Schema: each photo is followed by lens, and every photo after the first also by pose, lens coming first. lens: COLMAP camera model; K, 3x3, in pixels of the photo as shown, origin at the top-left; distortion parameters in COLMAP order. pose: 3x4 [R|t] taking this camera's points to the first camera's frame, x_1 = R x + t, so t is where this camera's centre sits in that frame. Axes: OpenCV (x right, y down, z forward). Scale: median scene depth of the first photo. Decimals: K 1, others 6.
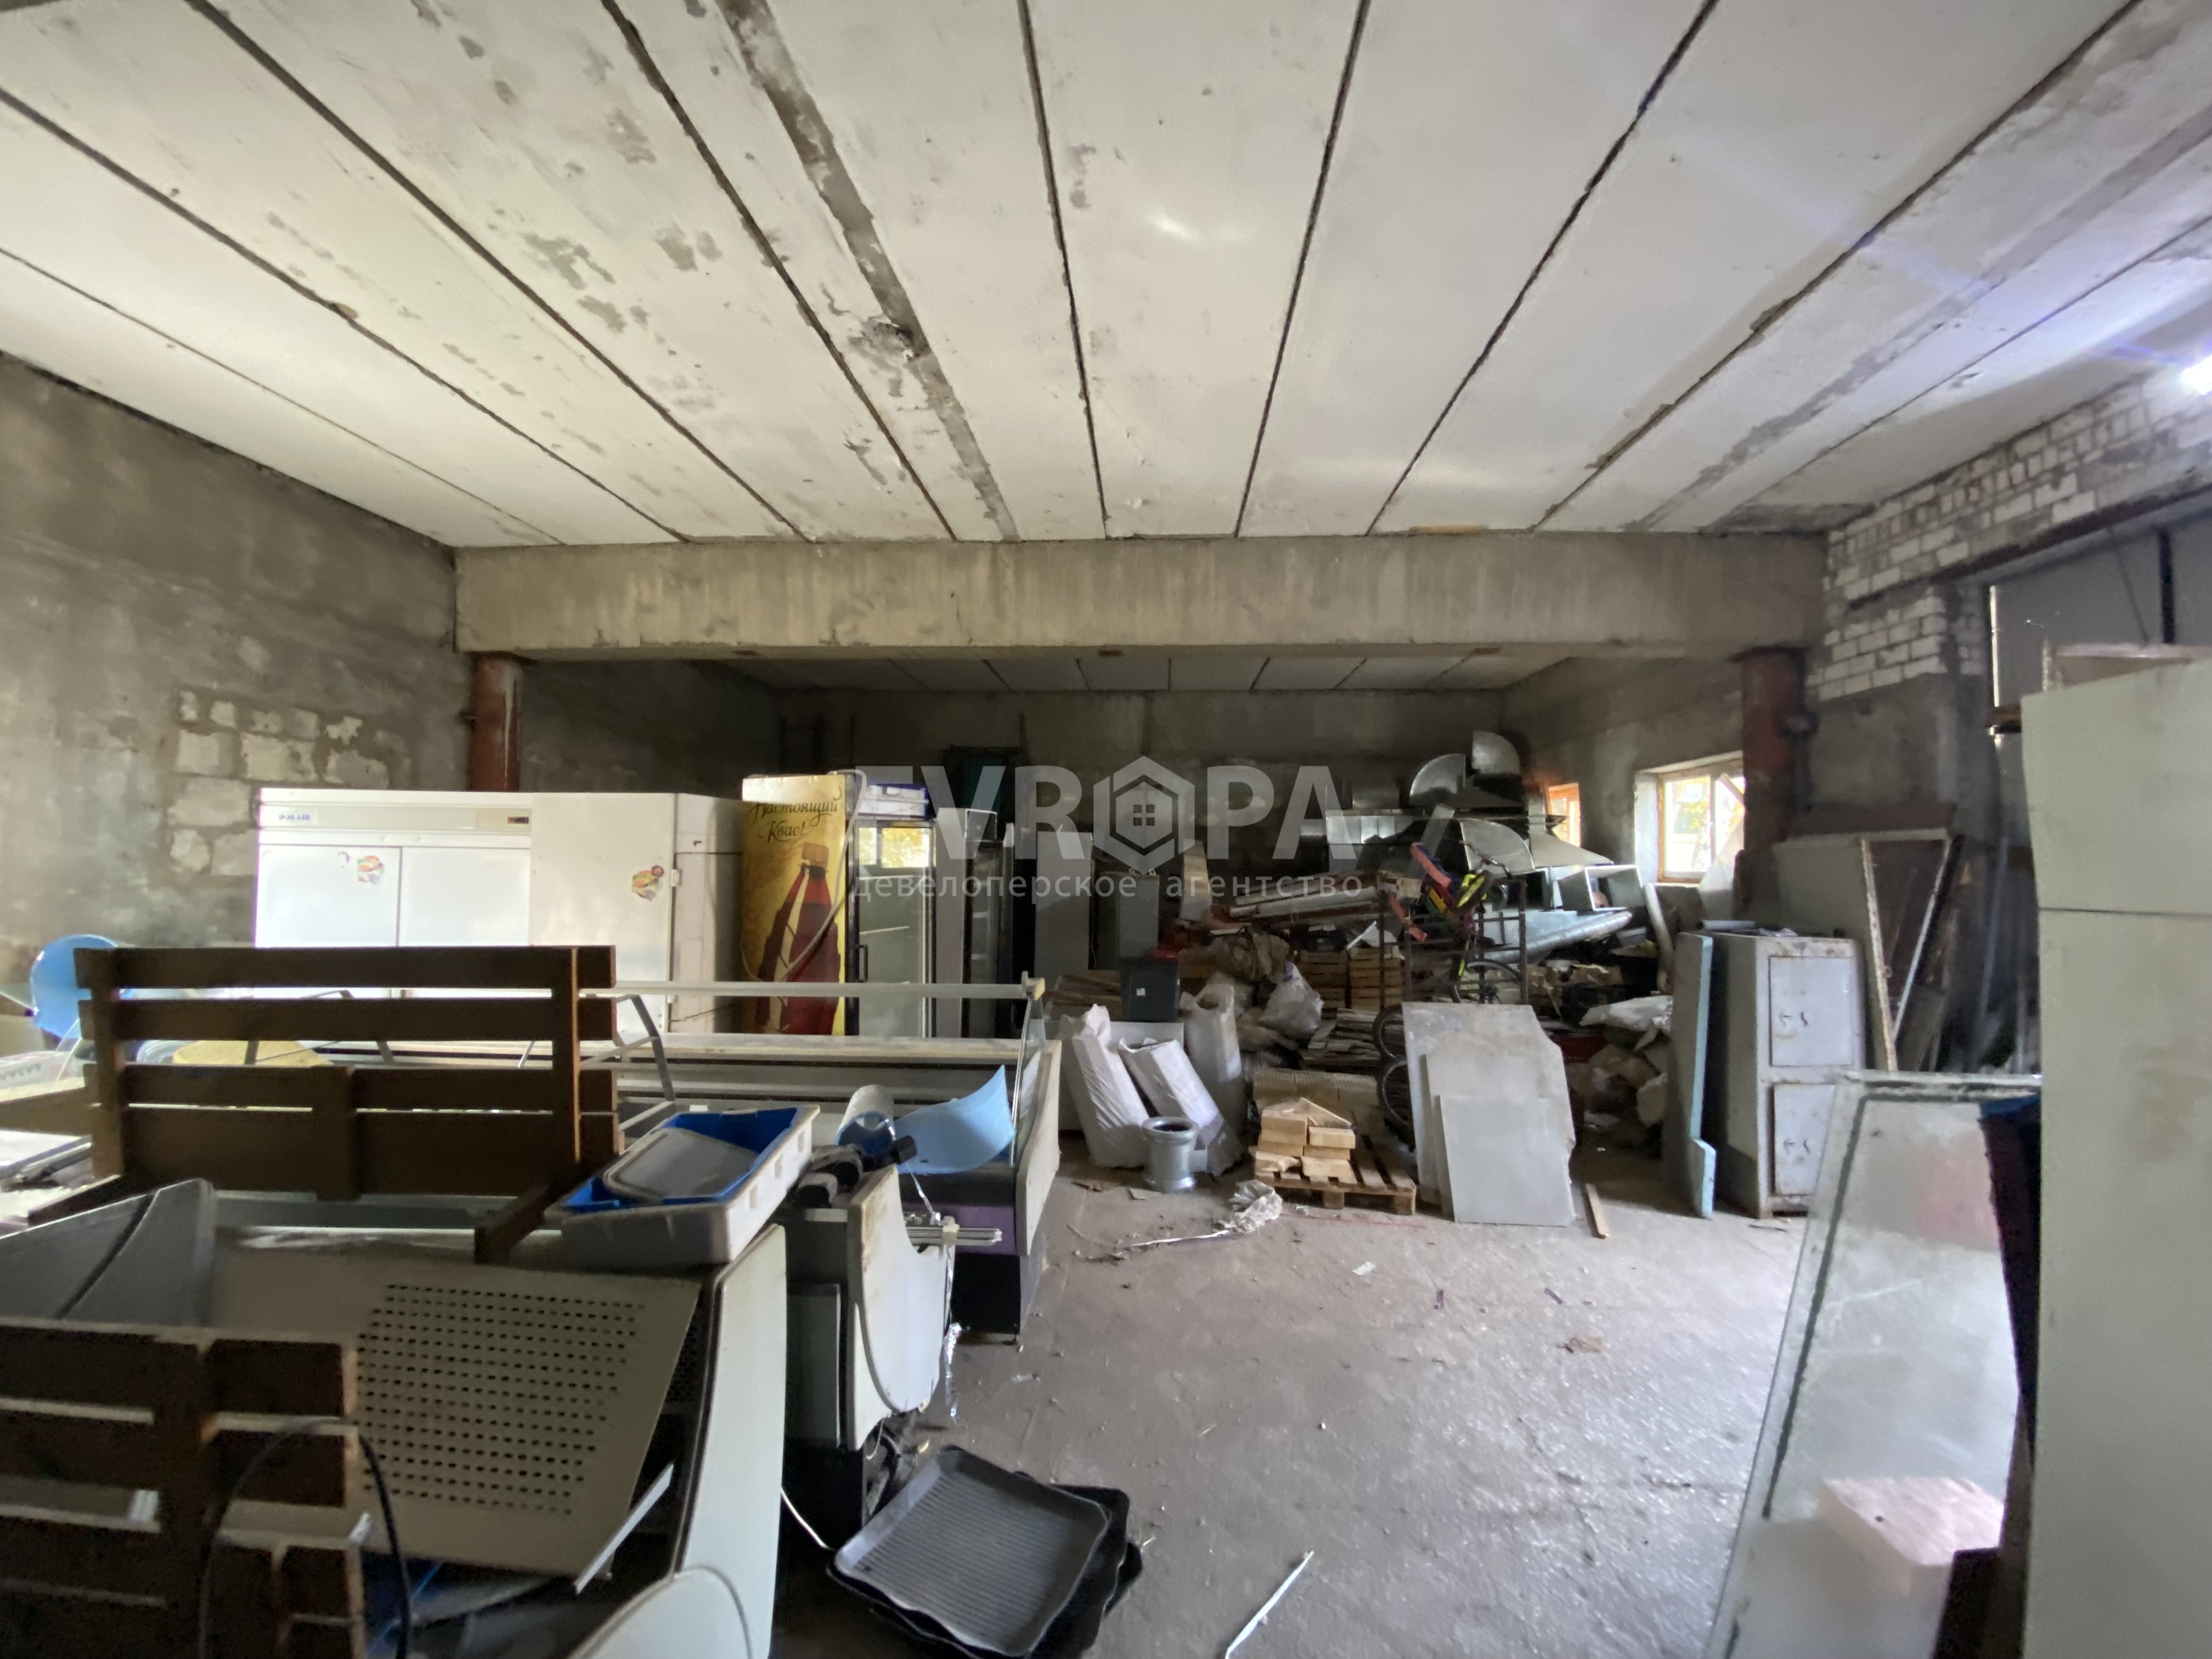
lens RADIAL K [[897.5, 0, 1105.0], [0, 897.5, 831.9], [0, 0, 1]] dist [0.009627, -0.017028]
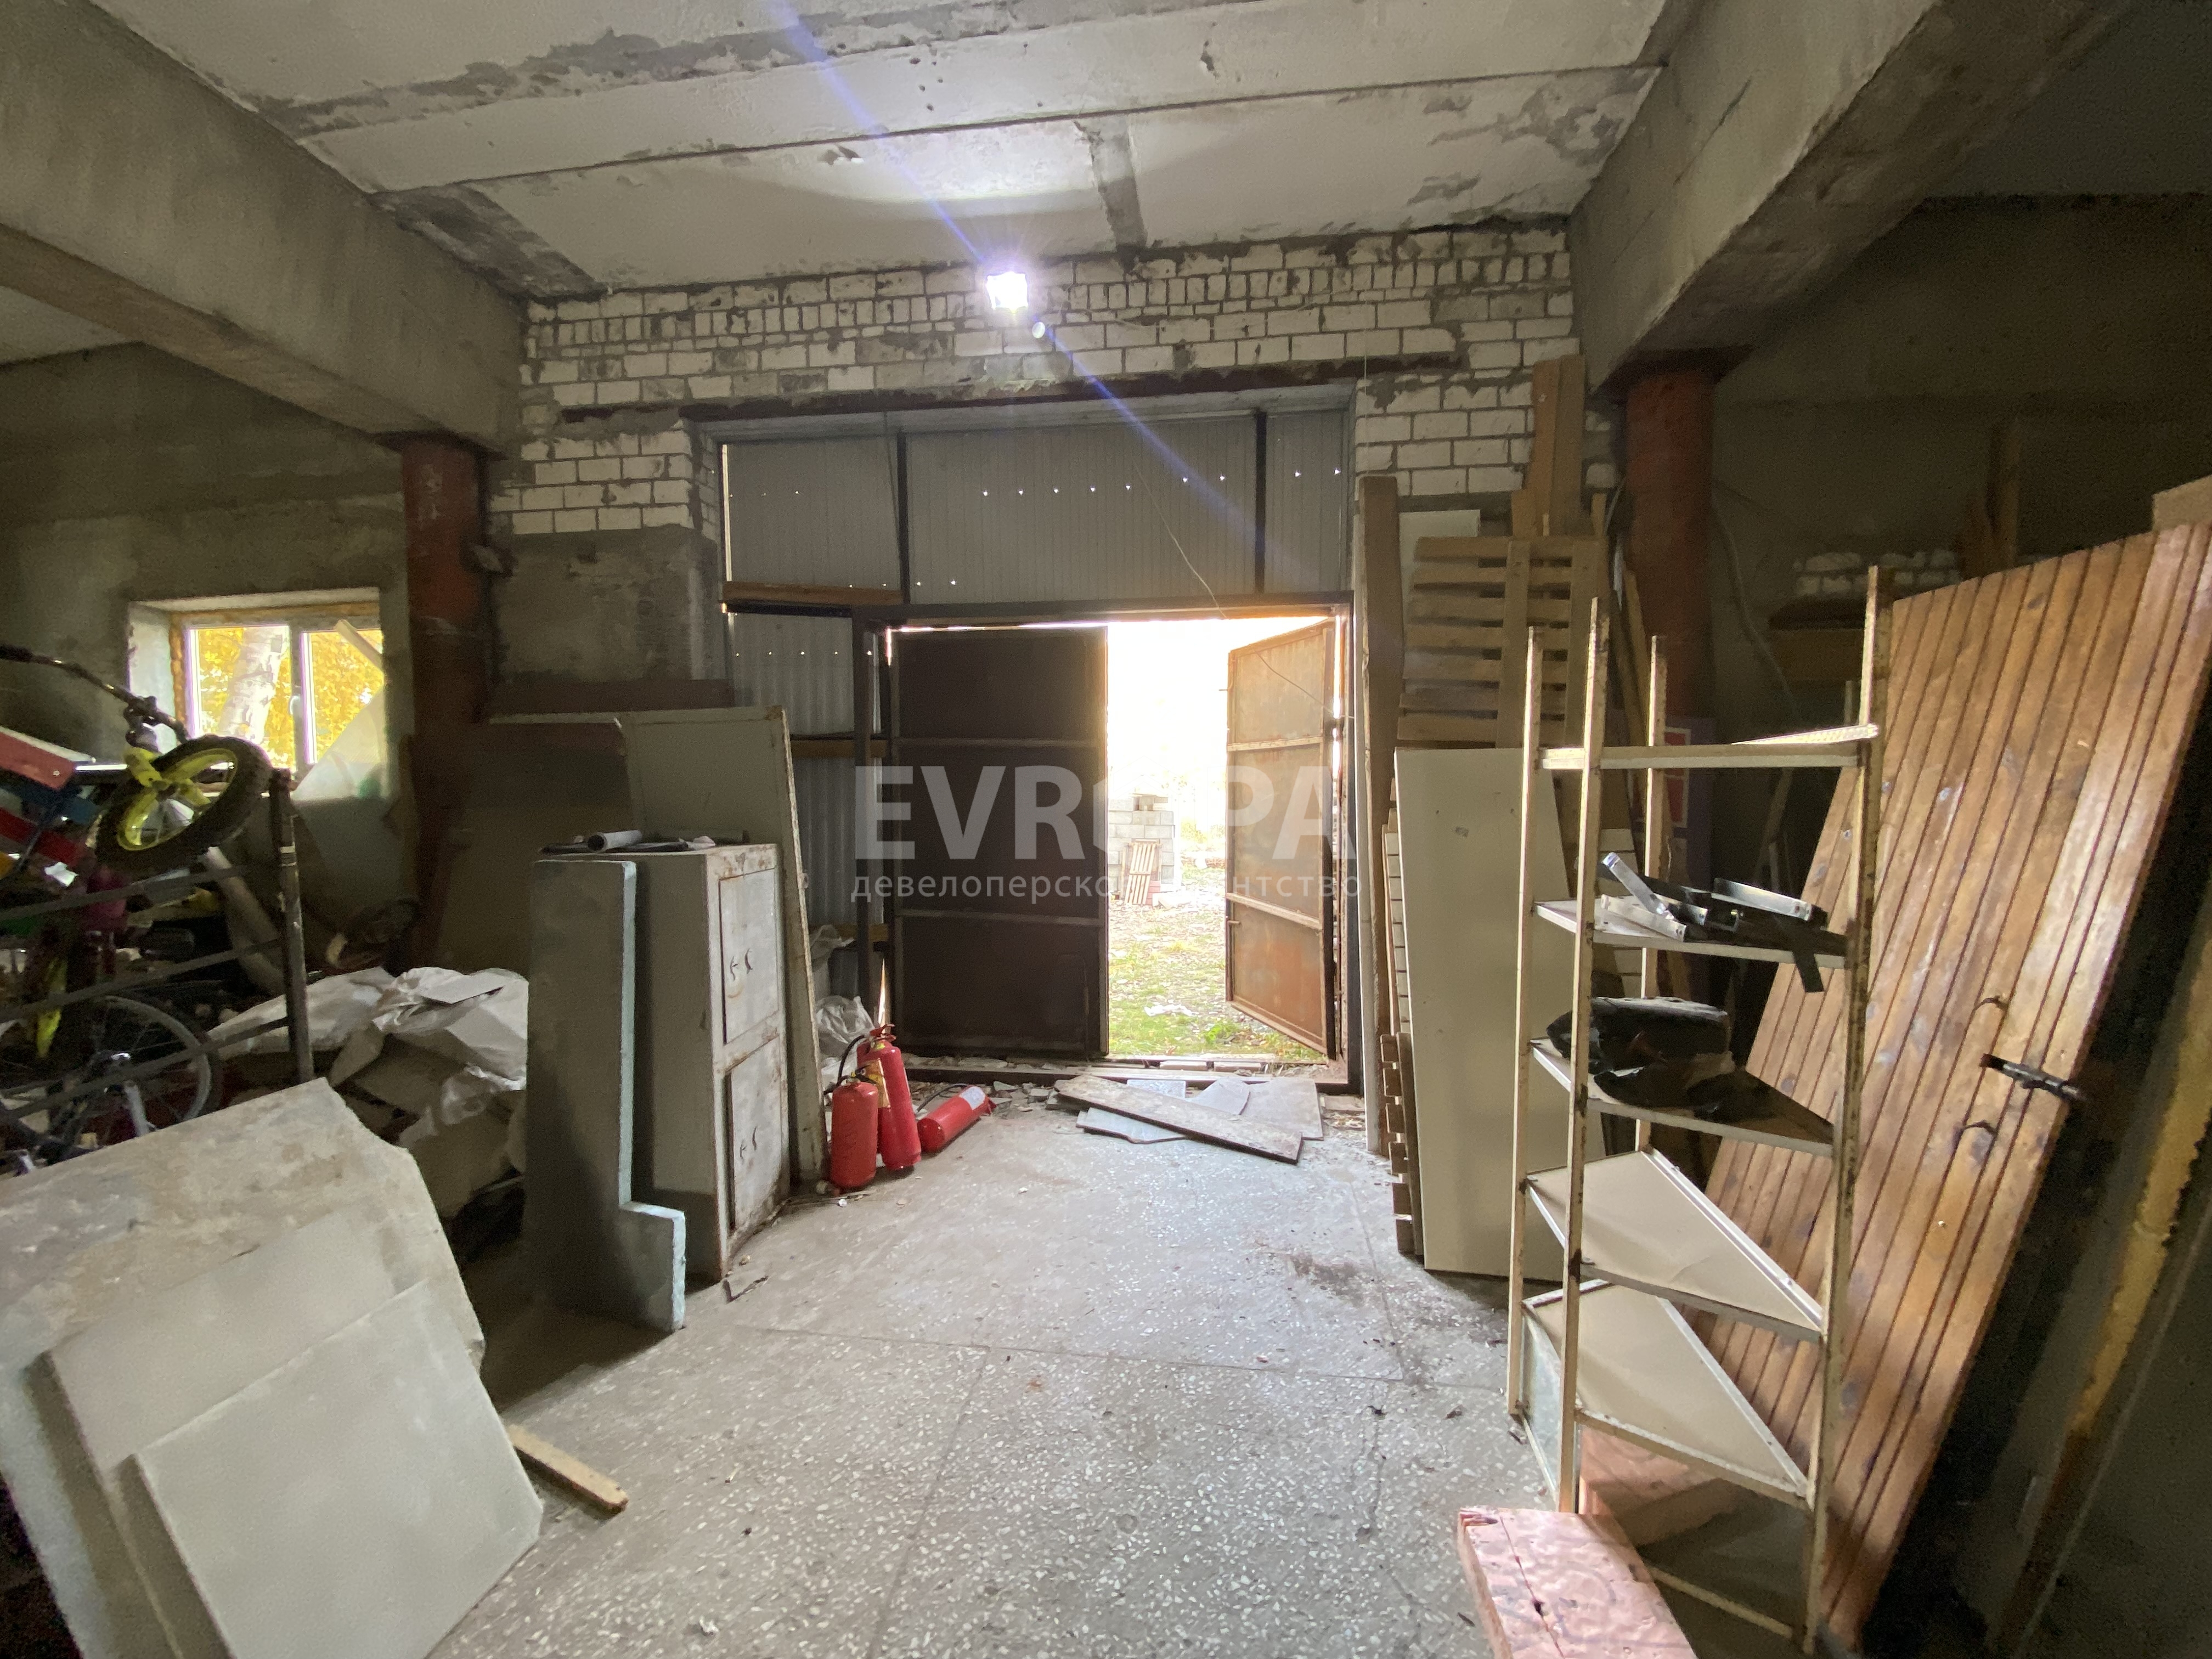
lens RADIAL K [[886.1, 0, 1102.3], [0, 886.1, 831.8], [0, 0, 1]] dist [0.009694, -0.016574]
pose [[0.070052, -0.072294, 0.994920, 0.097439], [-0.025161, 0.996925, 0.074211, 0.038509], [-0.997226, -0.030231, 0.068017, 0.534865]]
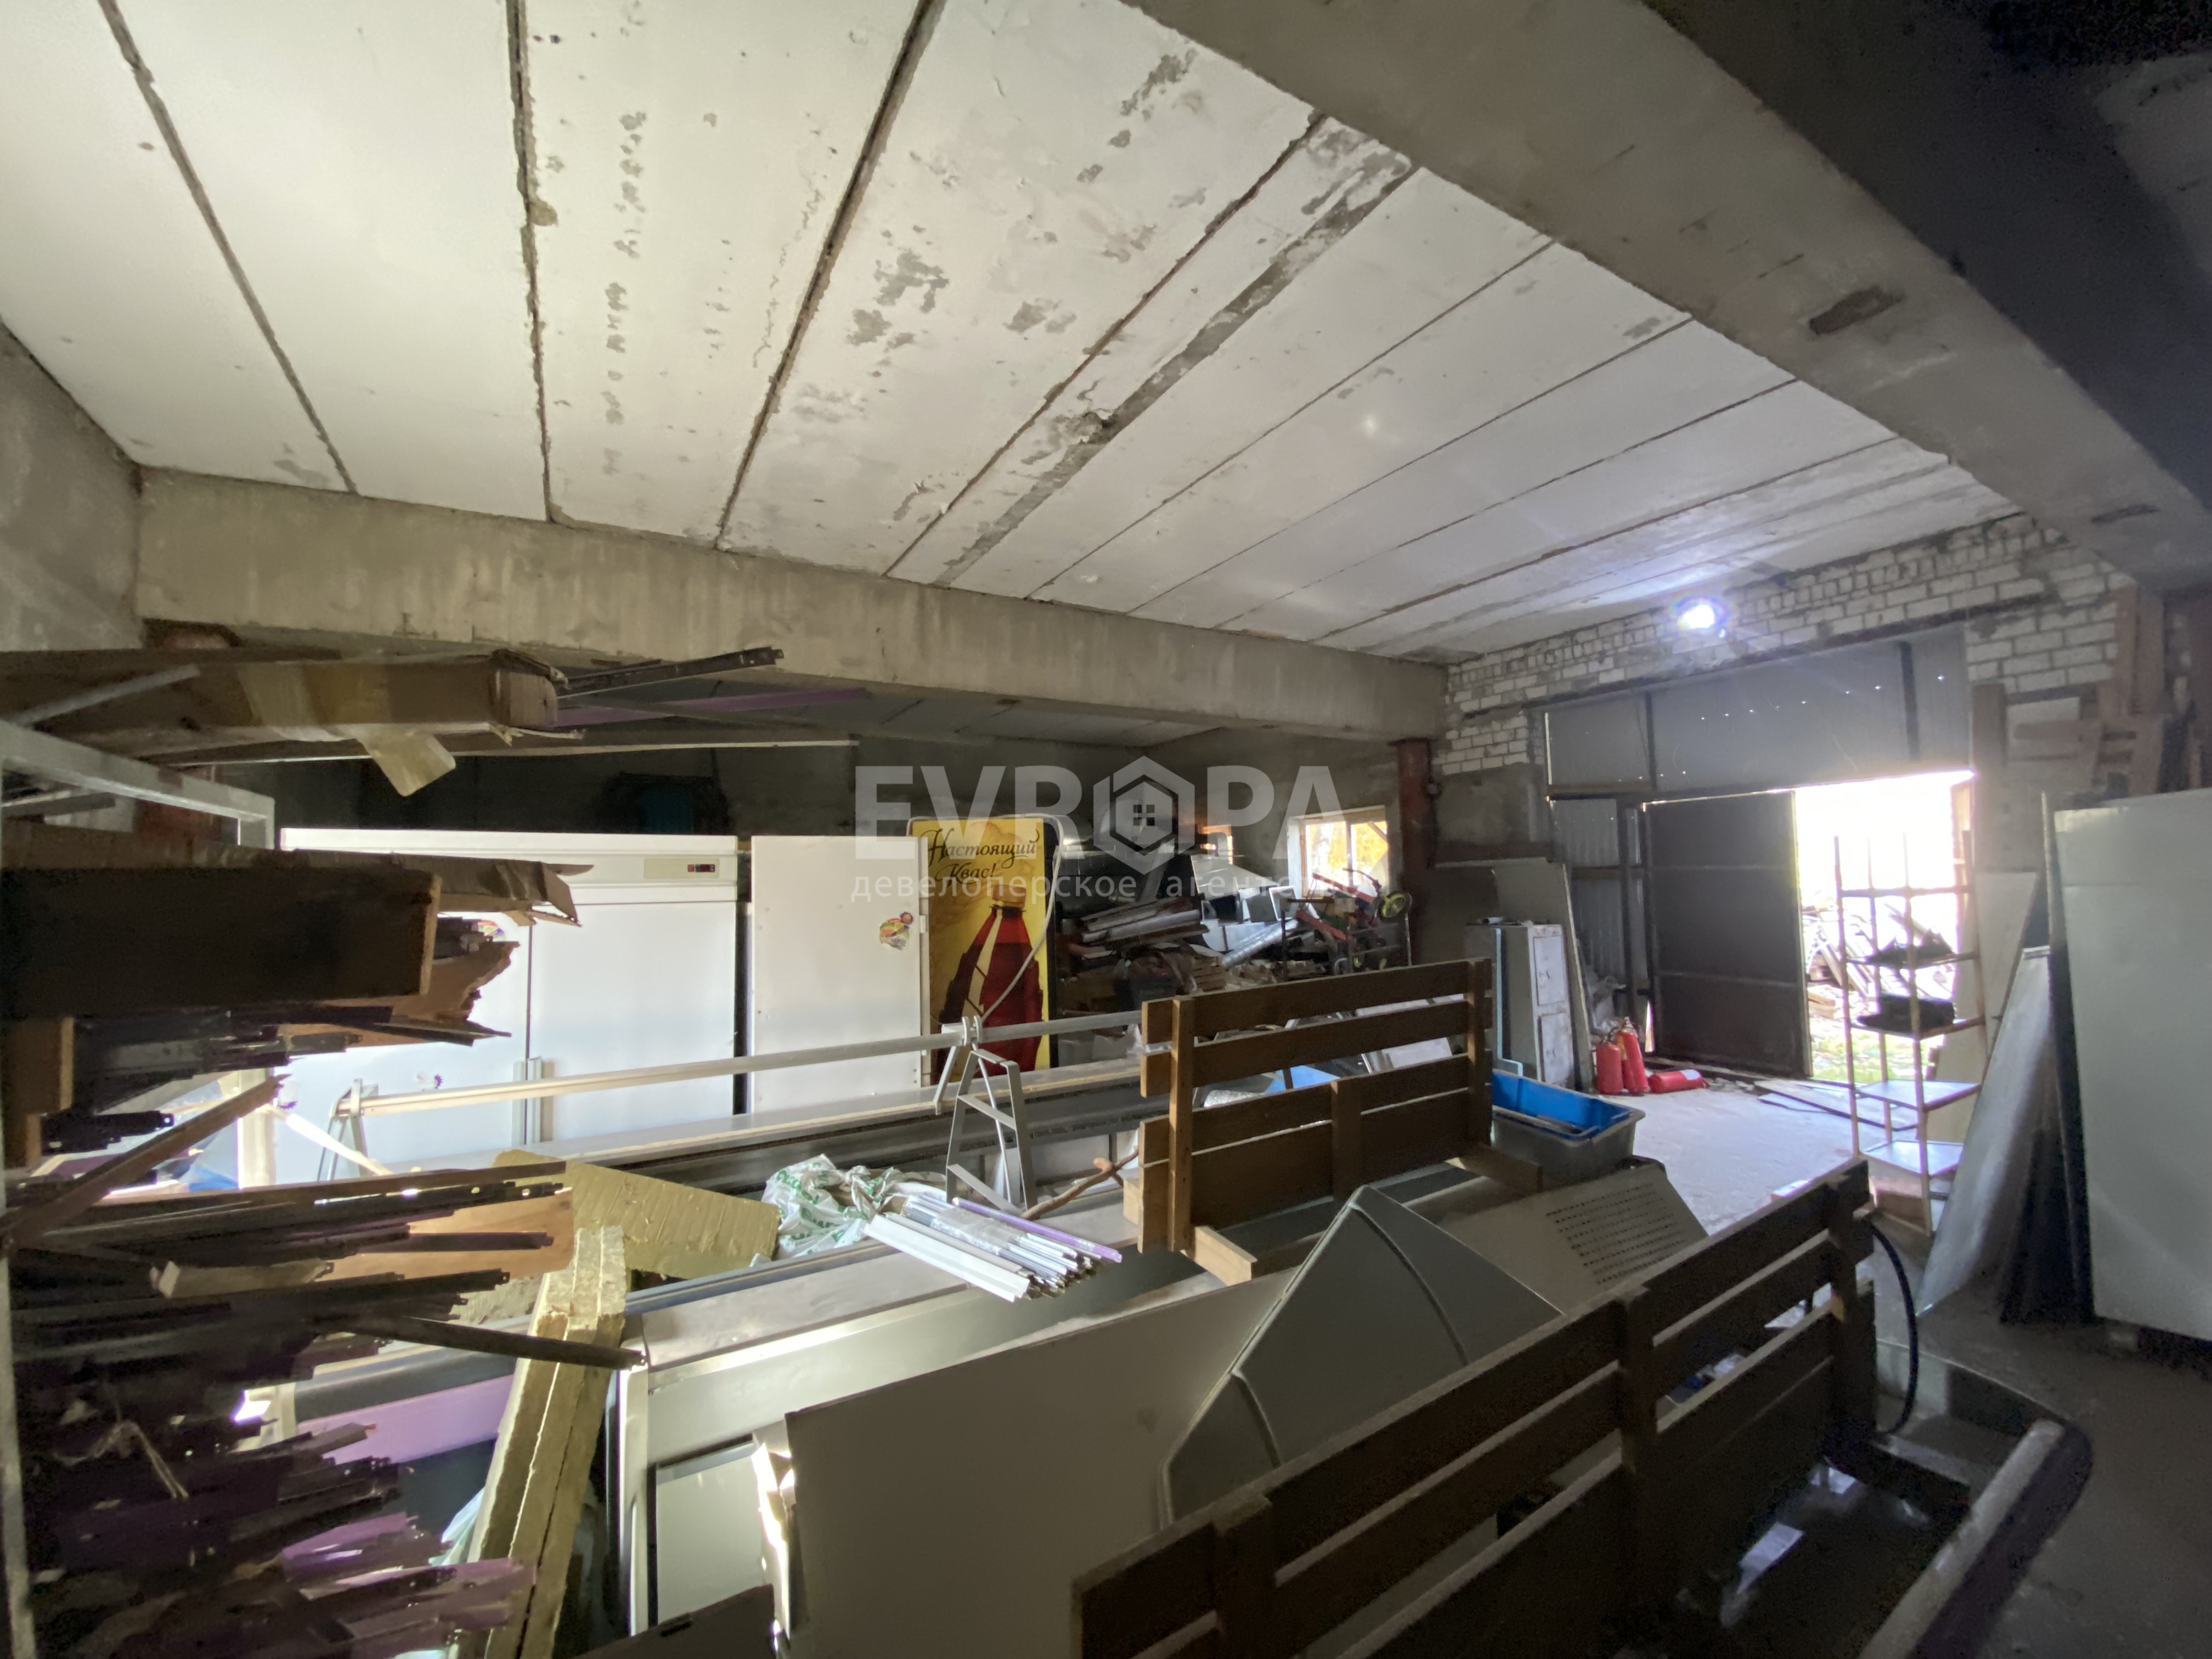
lens RADIAL K [[886.1, 0, 1102.3], [0, 886.1, 831.8], [0, 0, 1]] dist [0.009694, -0.016574]
pose [[0.831185, 0.004869, 0.555975, -0.622002], [0.016214, 0.999324, -0.032992, -0.009528], [-0.555760, 0.036437, 0.830544, 0.078881]]
